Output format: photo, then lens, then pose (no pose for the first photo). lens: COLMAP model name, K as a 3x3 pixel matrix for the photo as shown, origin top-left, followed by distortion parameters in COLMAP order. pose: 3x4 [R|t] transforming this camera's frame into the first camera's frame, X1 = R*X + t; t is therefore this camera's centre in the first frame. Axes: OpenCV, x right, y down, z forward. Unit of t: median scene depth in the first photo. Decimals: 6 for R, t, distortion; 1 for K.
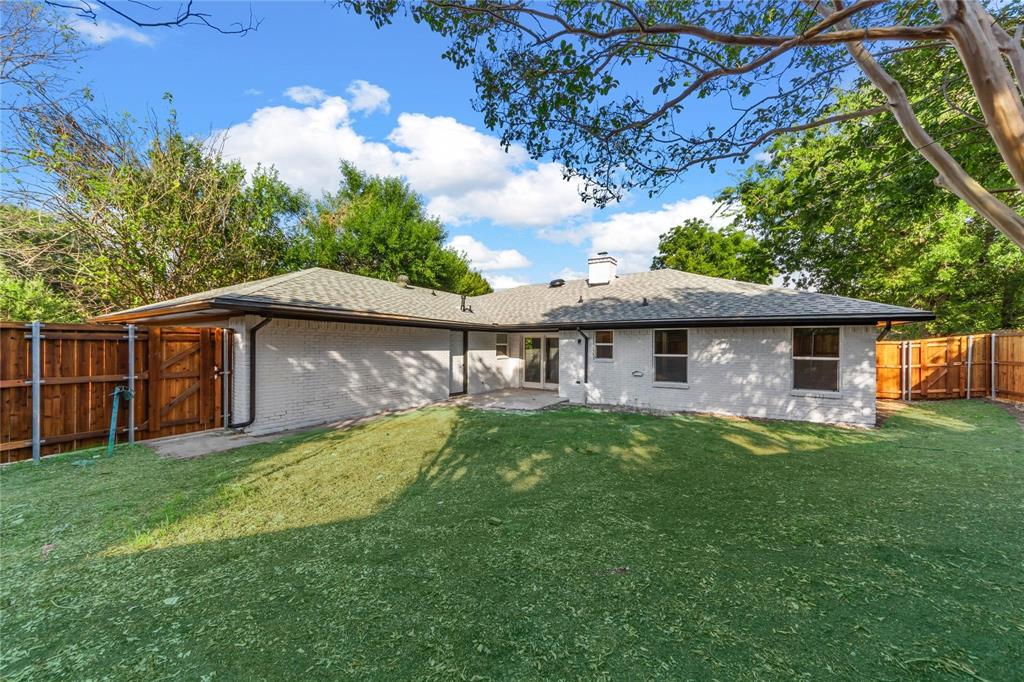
lens RADIAL K [[376.8, 0, 512.7], [0, 376.8, 342.5], [0, 0, 1]] dist [0.001830, -0.000827]
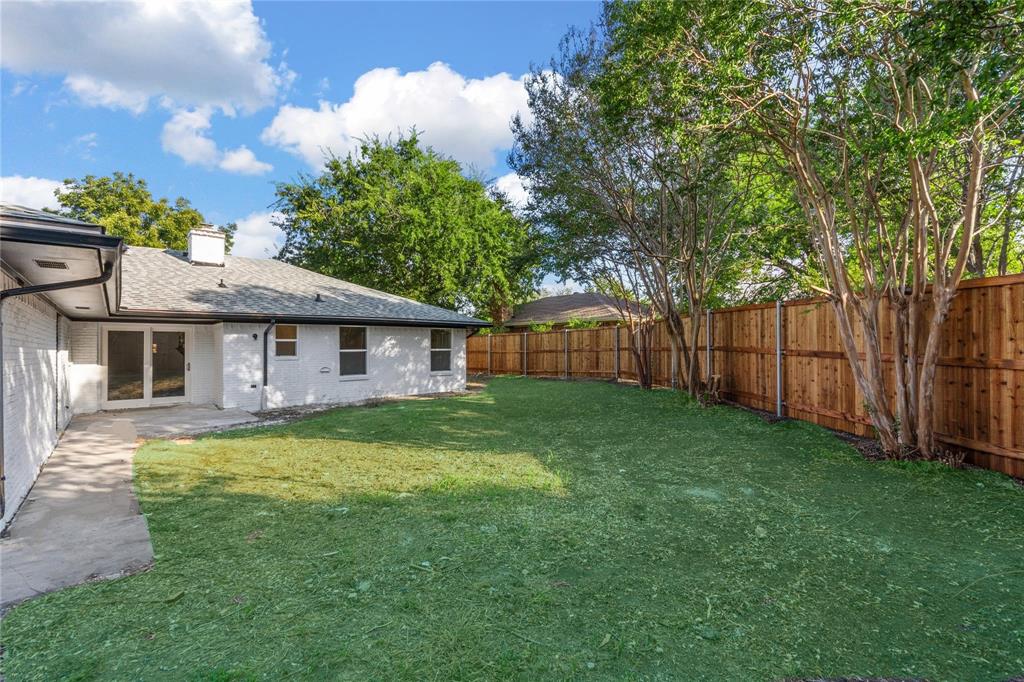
lens RADIAL K [[464.7, 0, 512.7], [0, 464.7, 345.1], [0, 0, 1]] dist [-0.000090, -0.000154]
pose [[0.249503, -0.001896, 0.968372, -0.789475], [0.006063, 0.999982, 0.000395, 0.021188], [-0.968355, 0.005773, 0.249510, 0.236038]]
